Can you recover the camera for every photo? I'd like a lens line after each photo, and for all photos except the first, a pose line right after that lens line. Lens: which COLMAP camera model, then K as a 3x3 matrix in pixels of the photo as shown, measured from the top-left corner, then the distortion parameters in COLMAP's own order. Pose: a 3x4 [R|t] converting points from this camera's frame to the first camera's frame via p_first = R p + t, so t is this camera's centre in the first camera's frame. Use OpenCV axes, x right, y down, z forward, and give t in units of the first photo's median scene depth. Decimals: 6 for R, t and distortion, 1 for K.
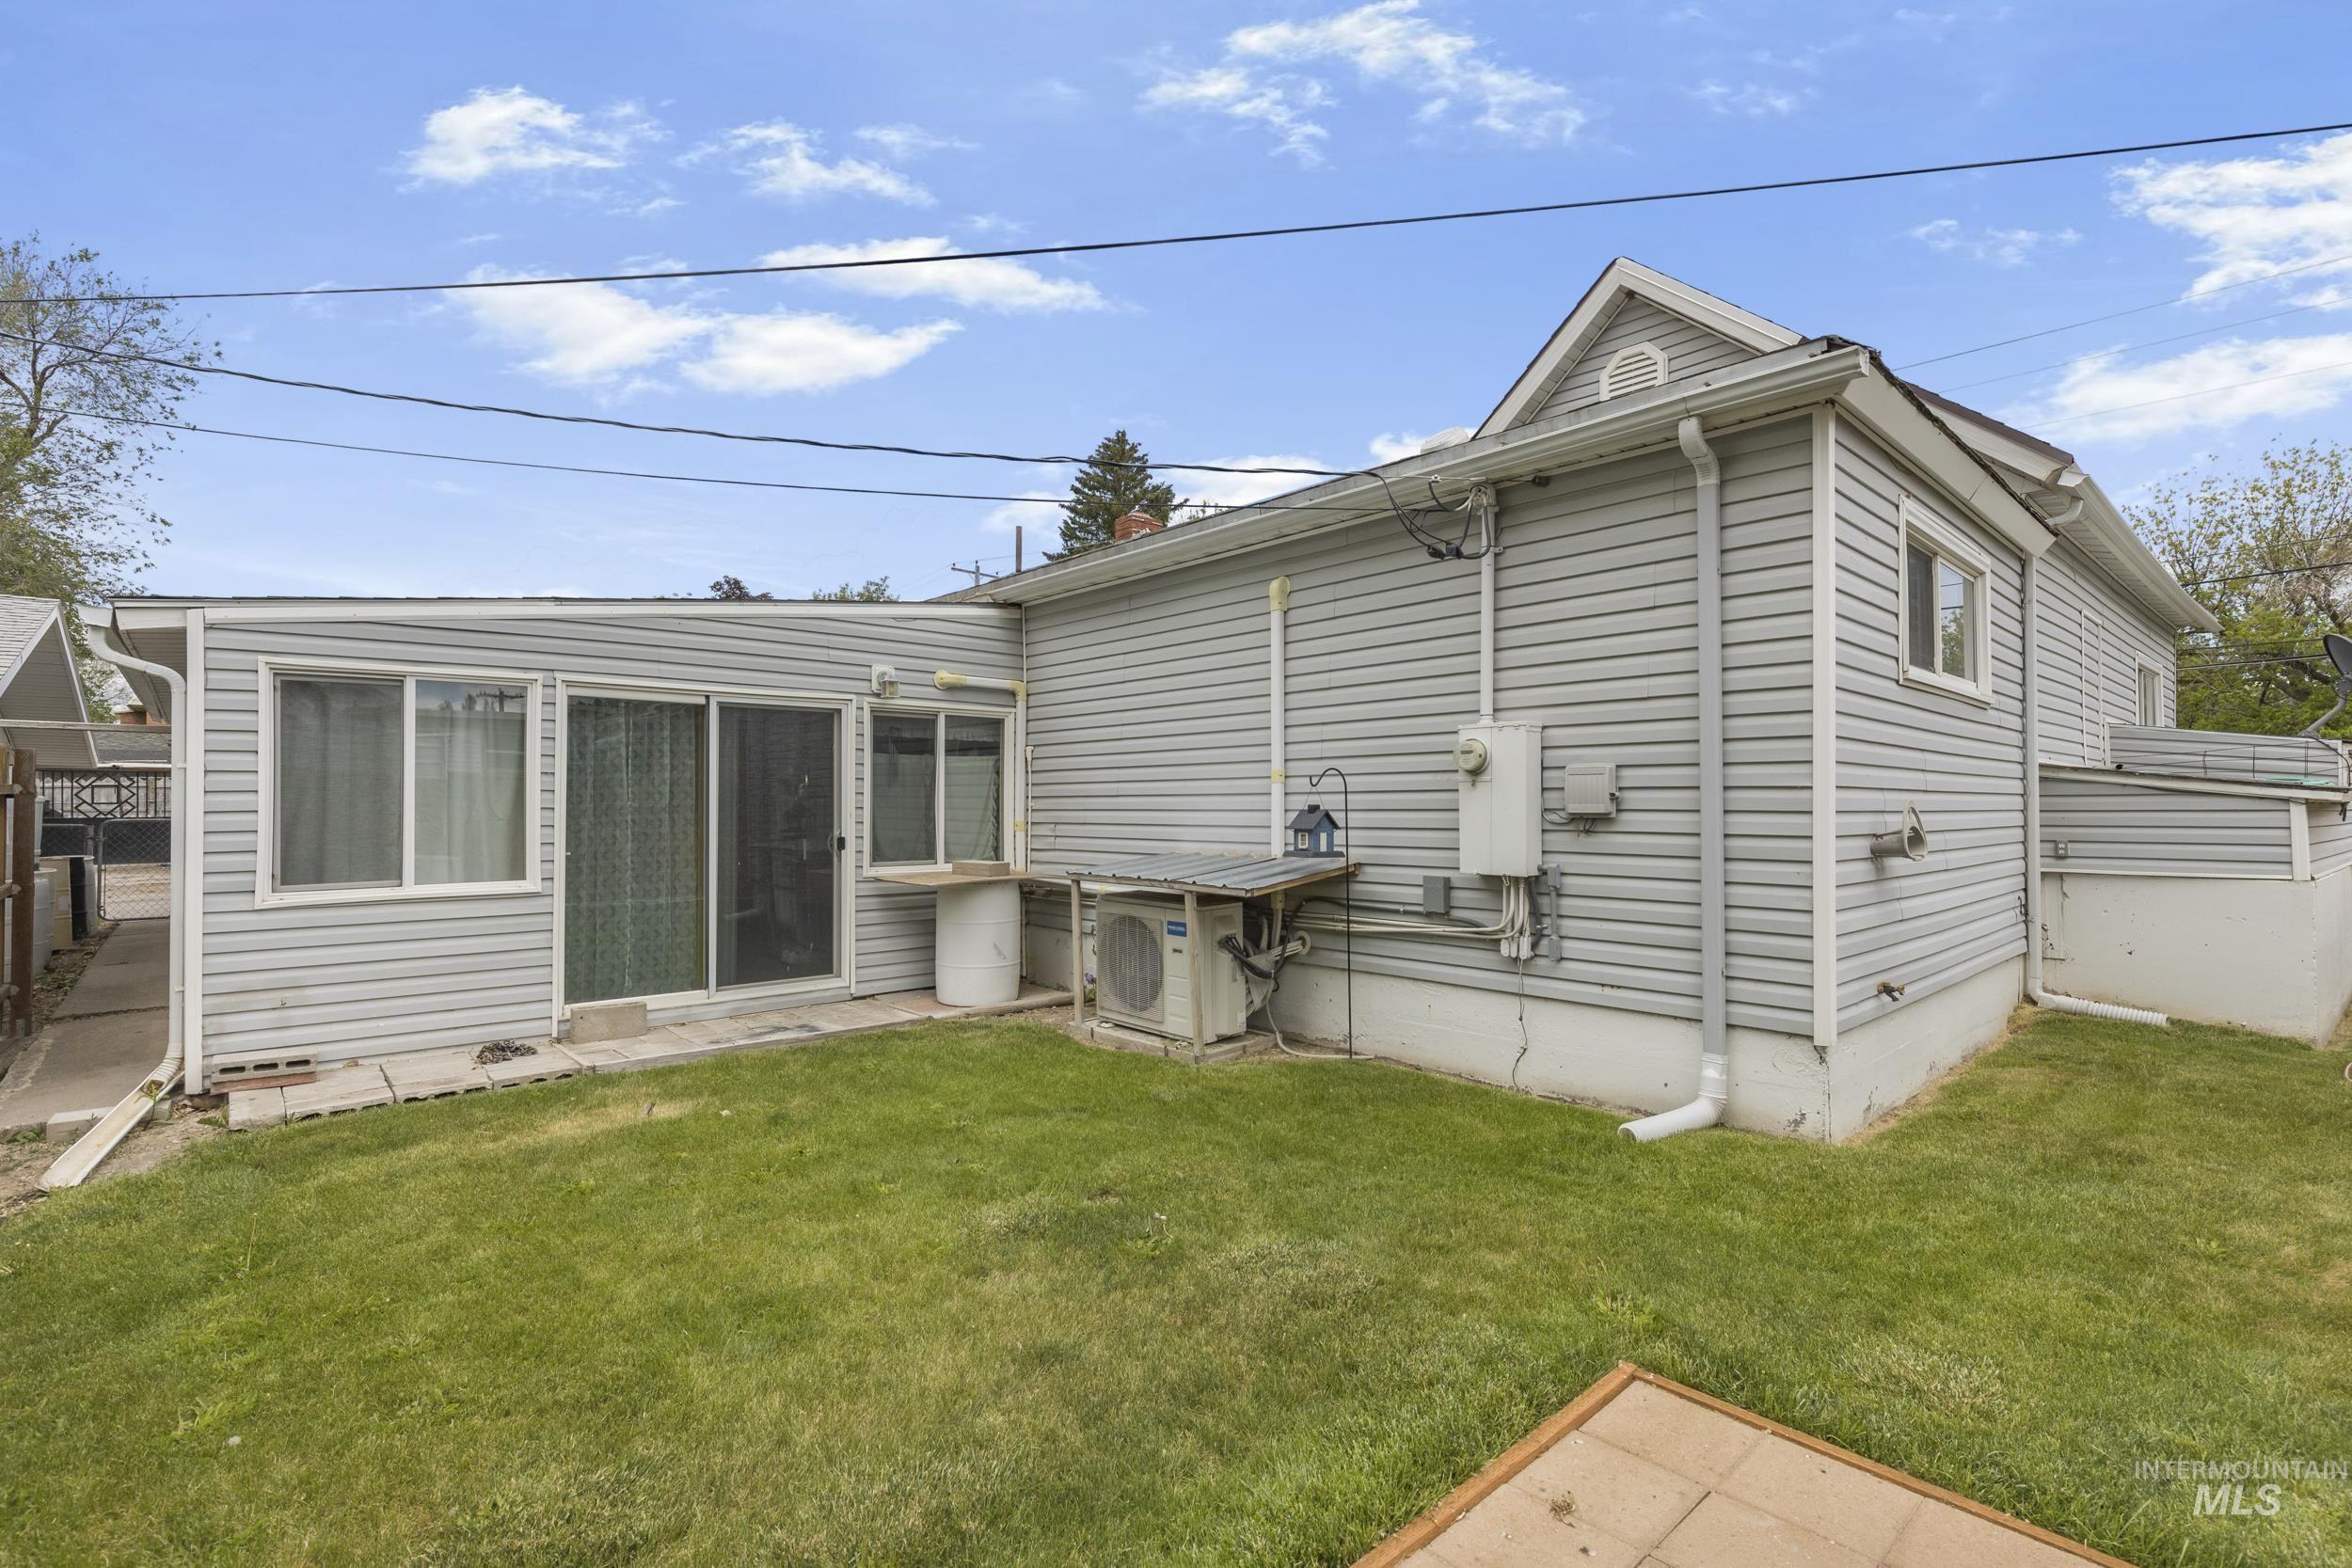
lens RADIAL K [[1060.4, 0, 1184.1], [0, 1060.4, 782.3], [0, 0, 1]] dist [0.002520, -0.000486]
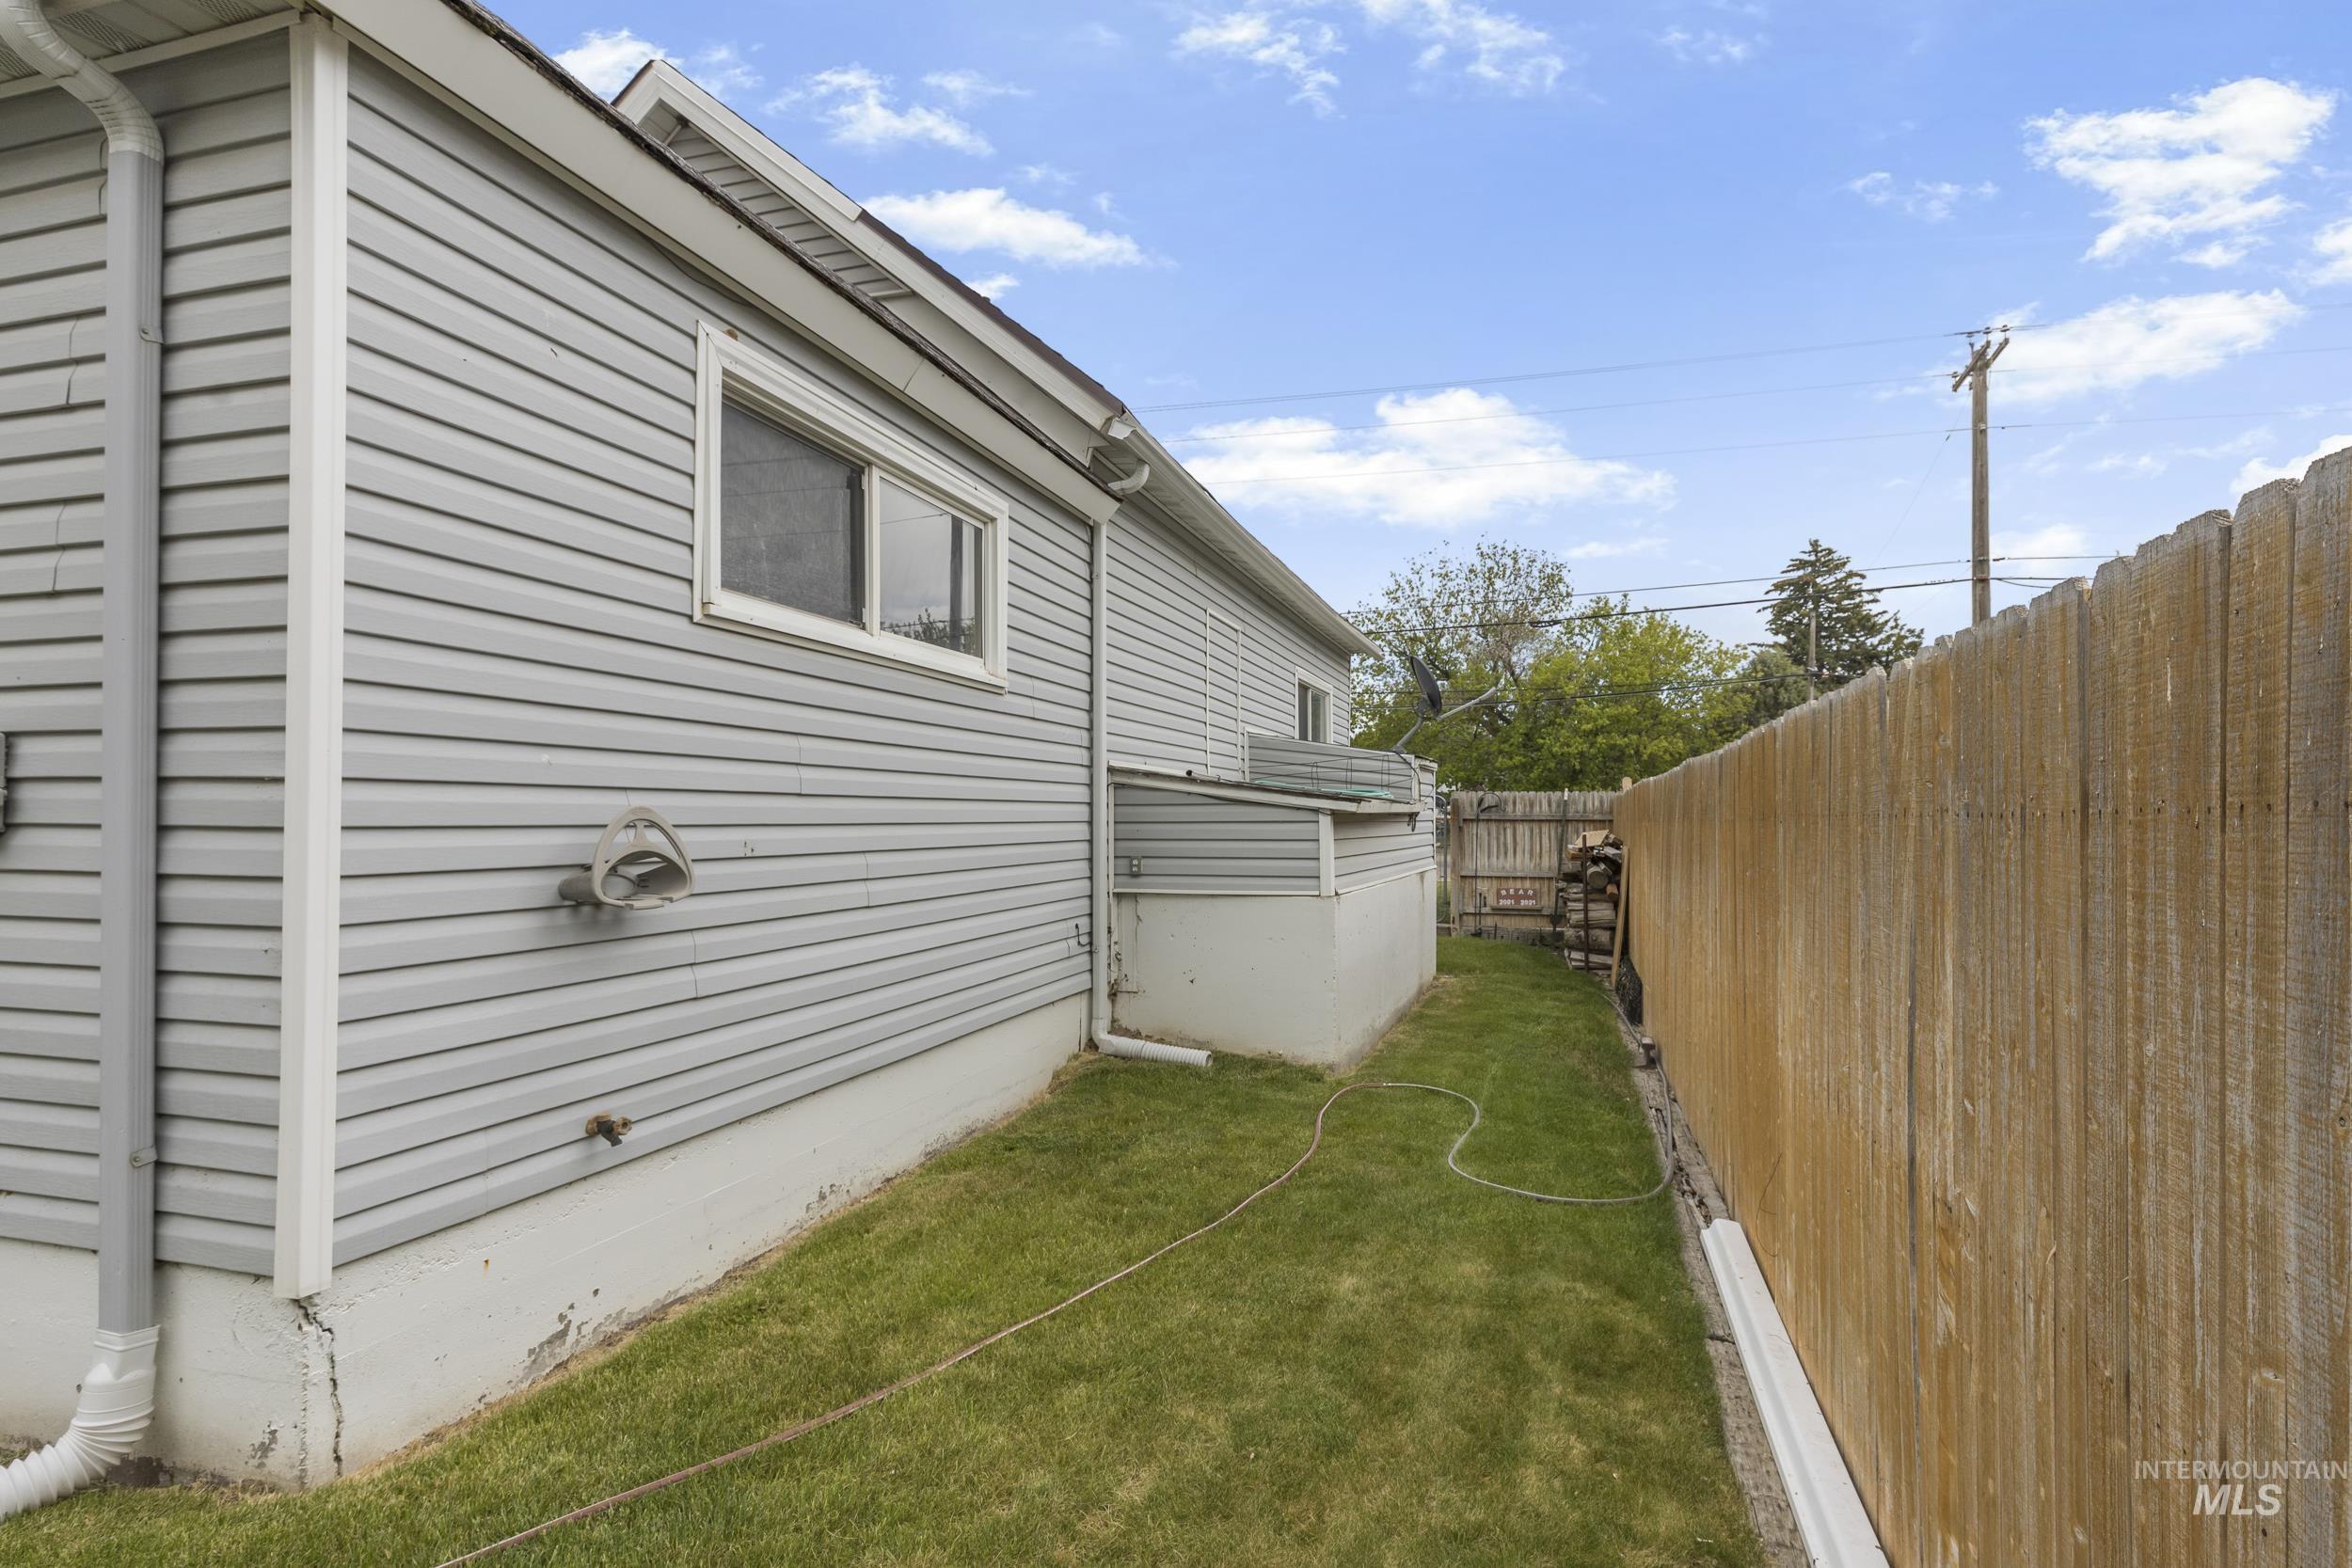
lens RADIAL K [[1088.7, 0, 1167.5], [0, 1088.7, 797.4], [0, 0, 1]] dist [0.000051, -0.000447]
pose [[0.872525, 0.009704, 0.488473, 0.438700], [-0.012838, 0.999913, 0.003067, 0.003582], [-0.488401, -0.008947, 0.872573, 0.218138]]
